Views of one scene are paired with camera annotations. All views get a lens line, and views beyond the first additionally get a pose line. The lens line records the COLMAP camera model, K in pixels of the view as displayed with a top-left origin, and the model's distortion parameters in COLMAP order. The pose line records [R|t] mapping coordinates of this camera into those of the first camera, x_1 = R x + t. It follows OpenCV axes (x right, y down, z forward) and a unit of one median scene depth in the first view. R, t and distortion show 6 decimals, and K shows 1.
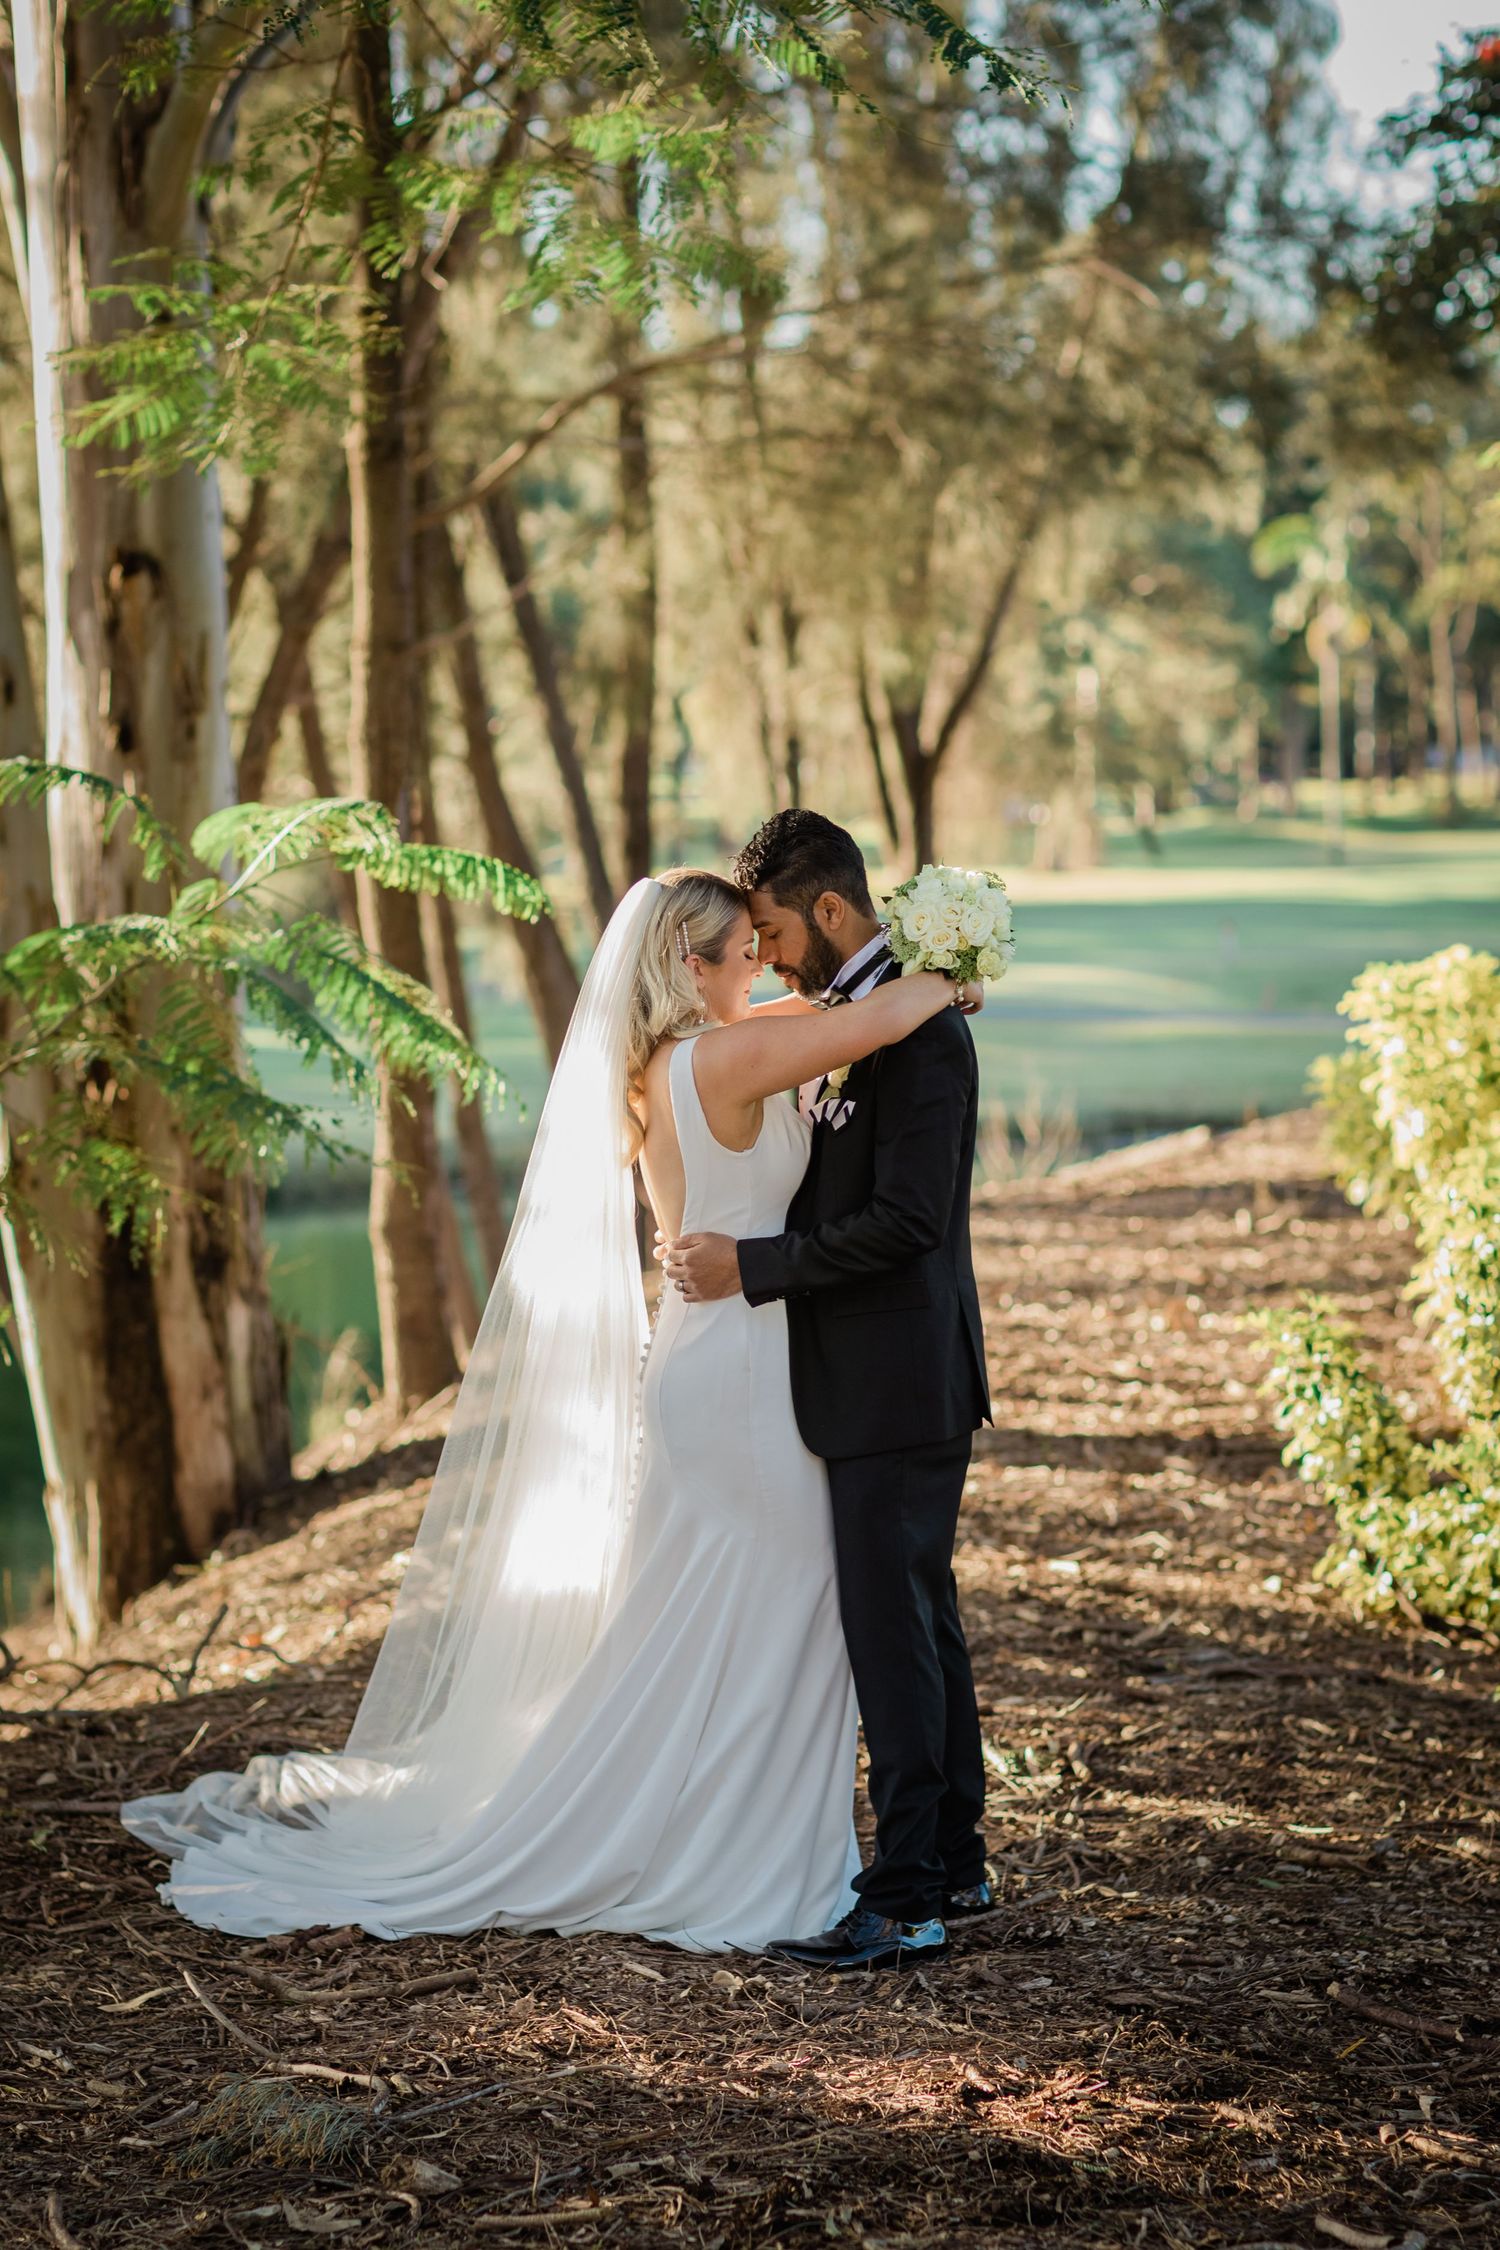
lens RADIAL K [[5761.7, 0, 750.0], [0, 5761.7, 1125.0], [0, 0, 1]] dist [0.007832, 1.418279]
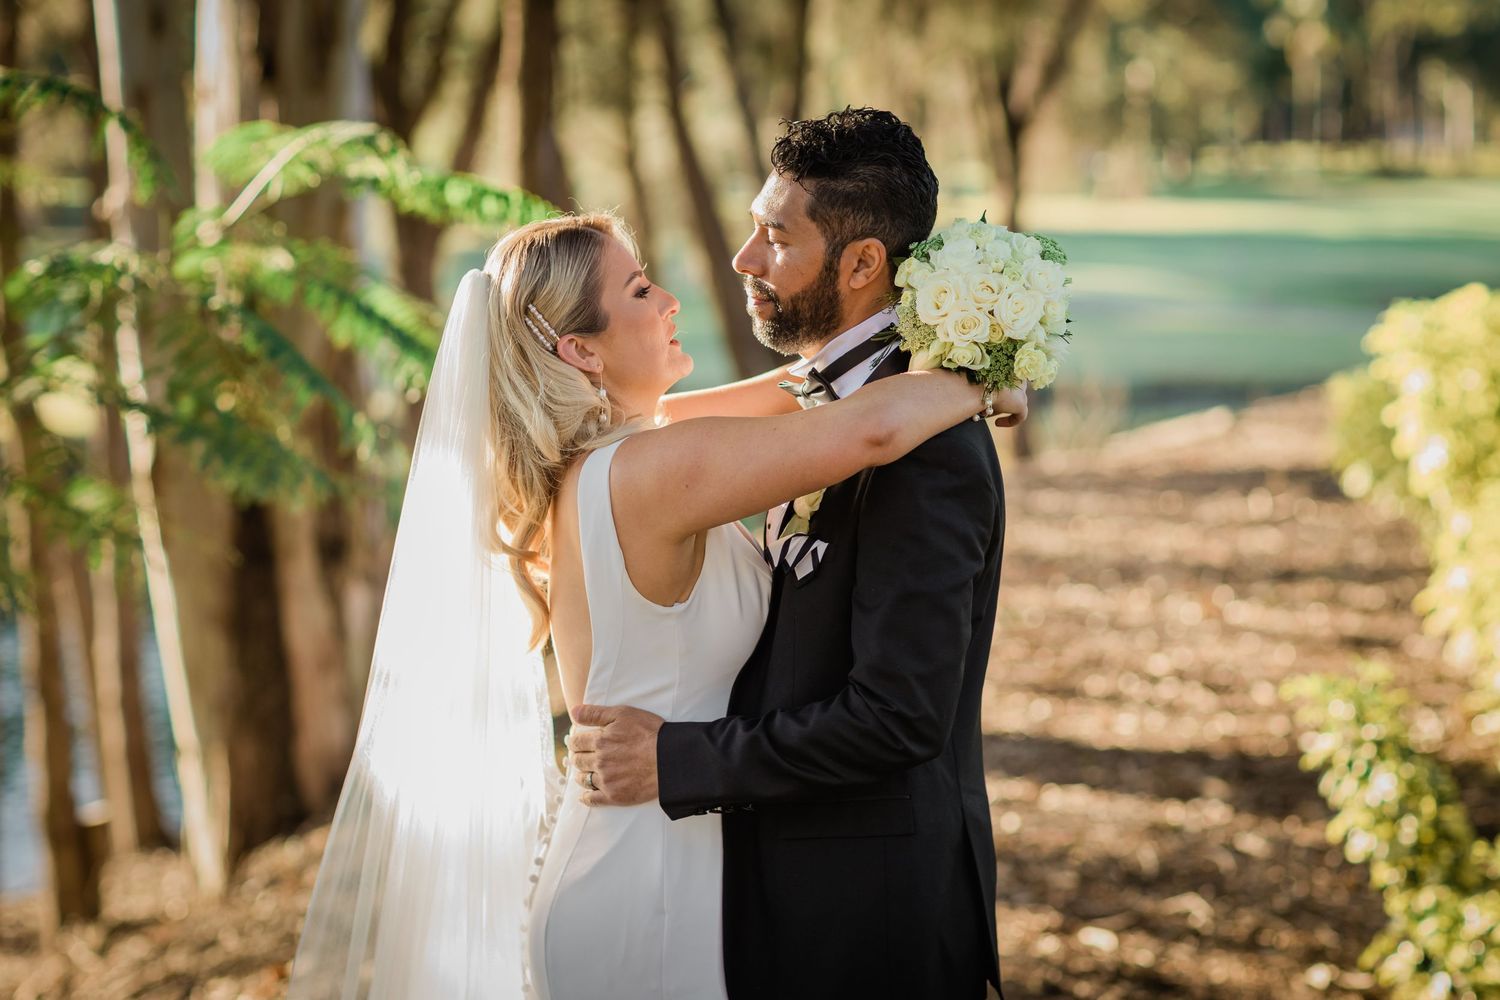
lens RADIAL K [[3841.1, 0, 750.0], [0, 3841.1, 500.0], [0, 0, 1]] dist [0.007832, 1.418279]
pose [[0.998788, 0.030000, -0.039017, 0.016017], [-0.028615, 0.998957, 0.035592, -0.015482], [0.040044, -0.034432, 0.998604, 0.301421]]
